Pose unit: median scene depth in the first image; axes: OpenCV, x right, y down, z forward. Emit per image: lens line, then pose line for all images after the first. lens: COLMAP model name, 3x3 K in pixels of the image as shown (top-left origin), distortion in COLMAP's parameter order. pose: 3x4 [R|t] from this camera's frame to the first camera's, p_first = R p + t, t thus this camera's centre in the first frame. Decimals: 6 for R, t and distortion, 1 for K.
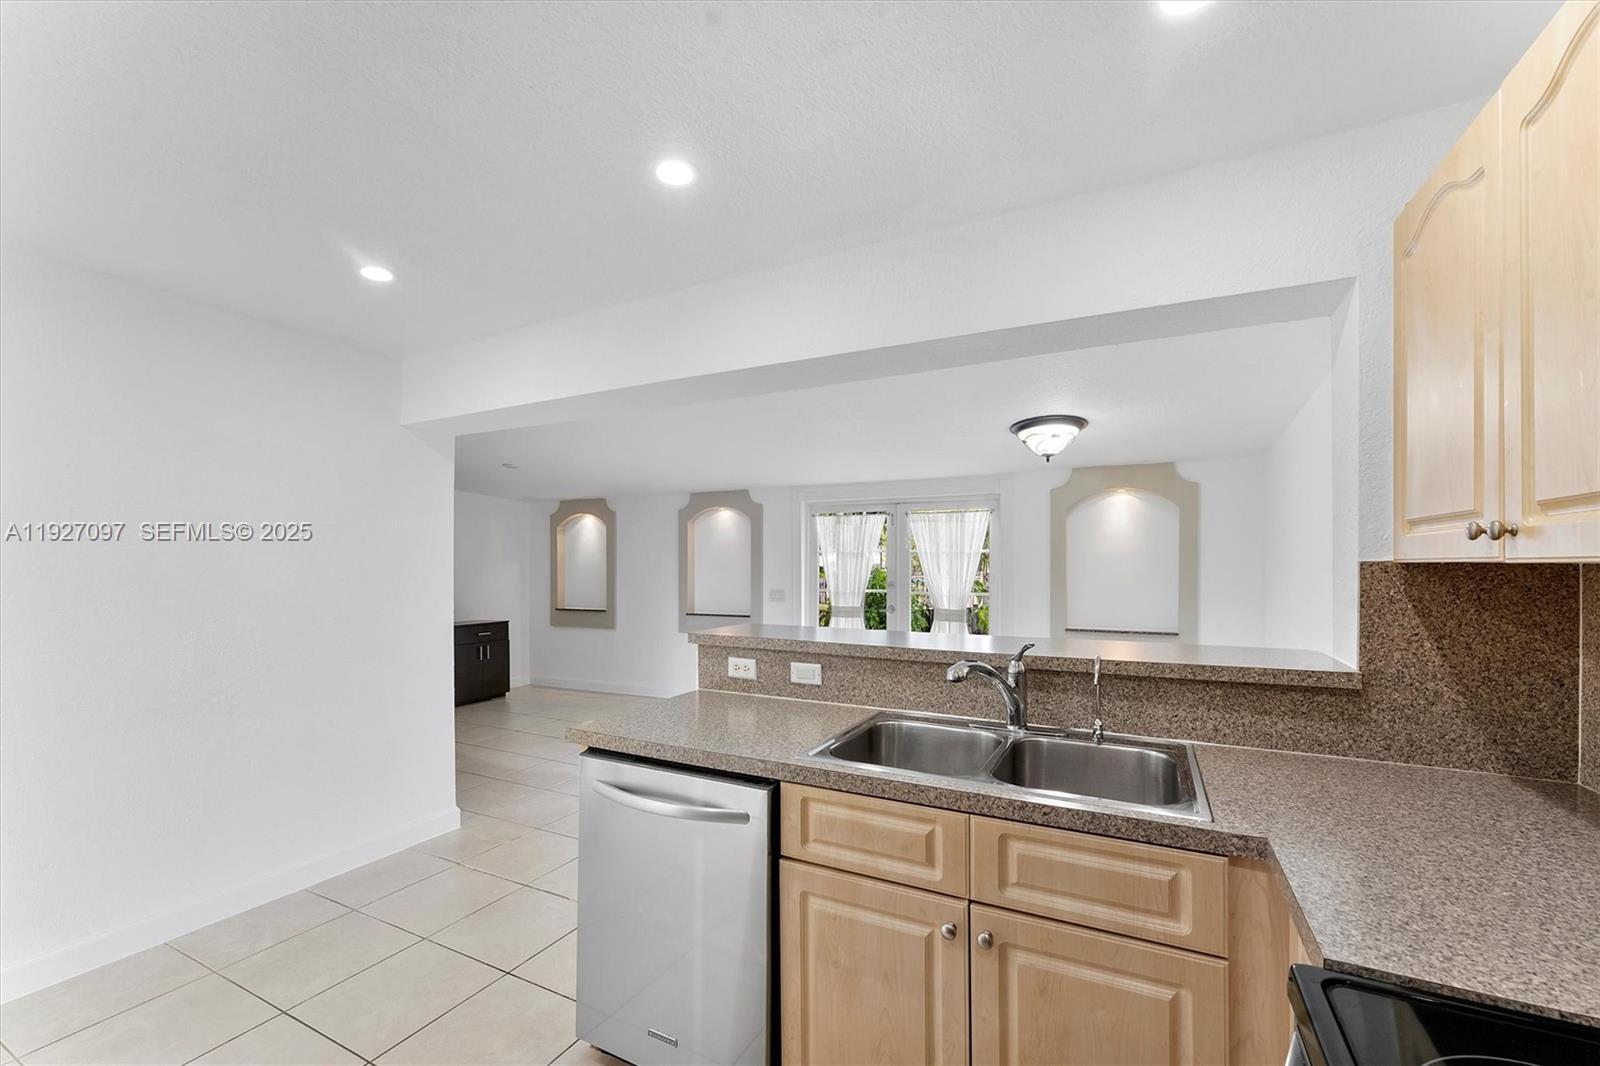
lens RADIAL K [[653.8, 0, 785.3], [0, 653.8, 565.0], [0, 0, 1]] dist [0.000623, 0.000035]
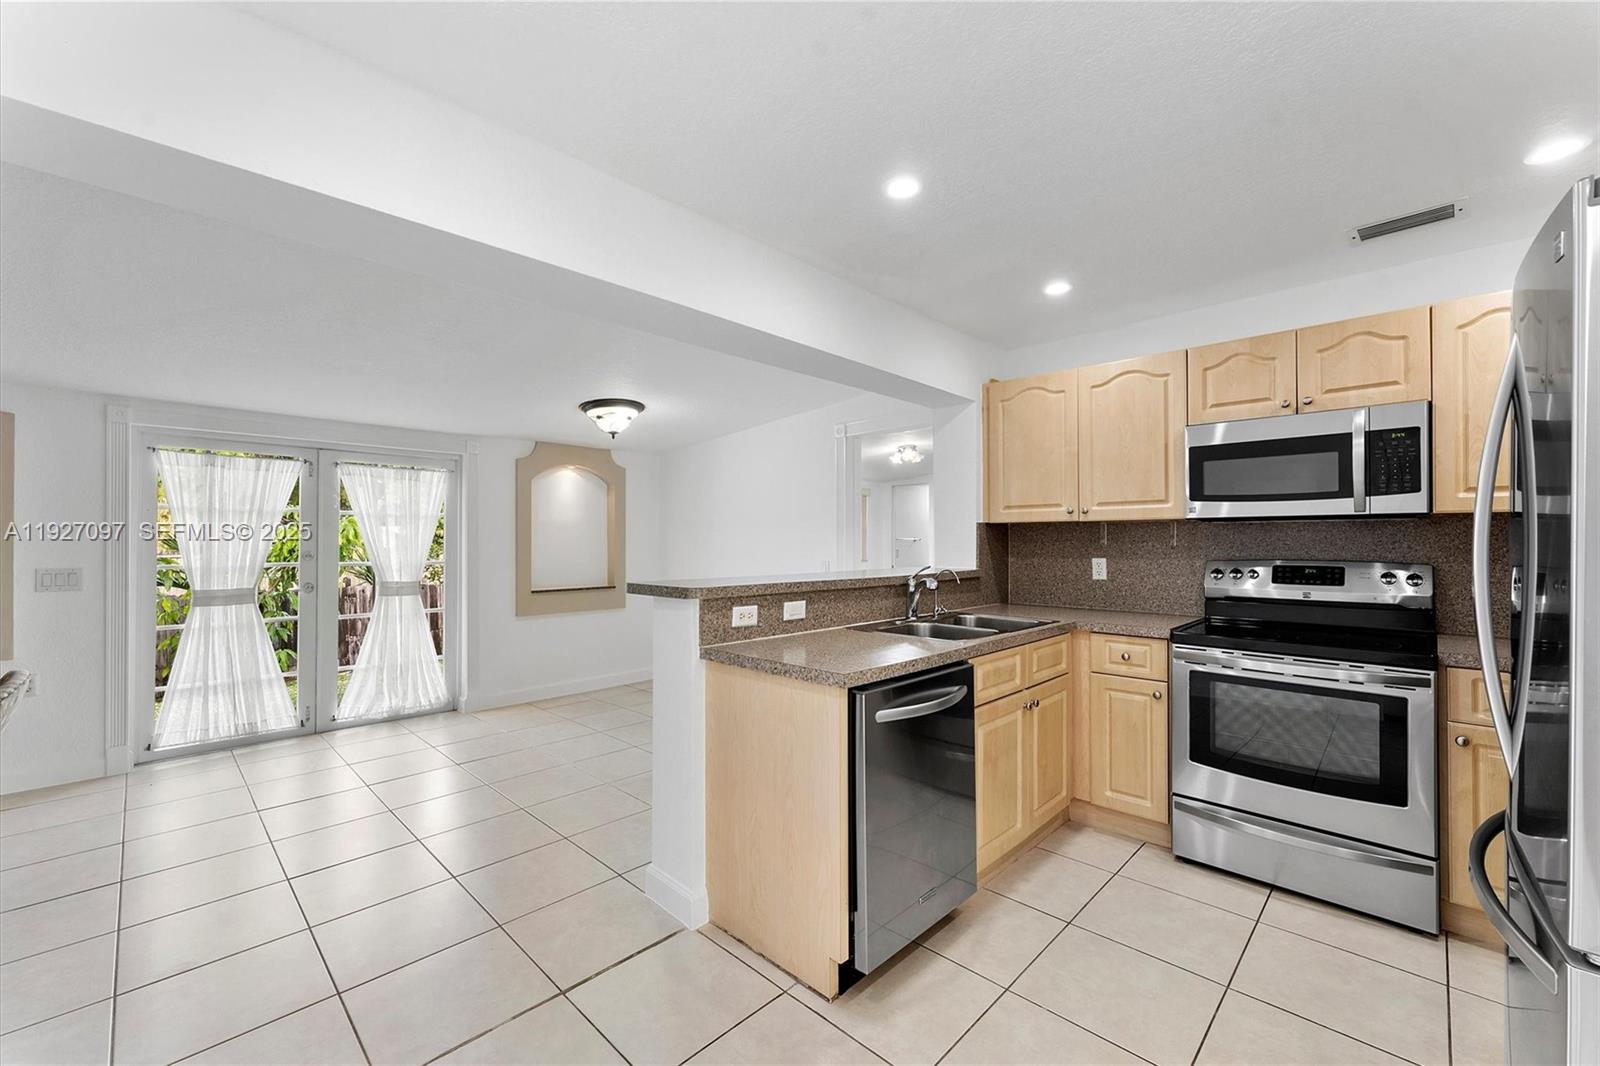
lens RADIAL K [[653.8, 0, 796.4], [0, 653.8, 534.9], [0, 0, 1]] dist [0.000623, 0.000035]
pose [[0.282684, 0.010789, 0.959152, -1.025443], [0.002753, 0.999923, -0.012059, 0.043518], [-0.959209, 0.006050, 0.282633, 0.633282]]
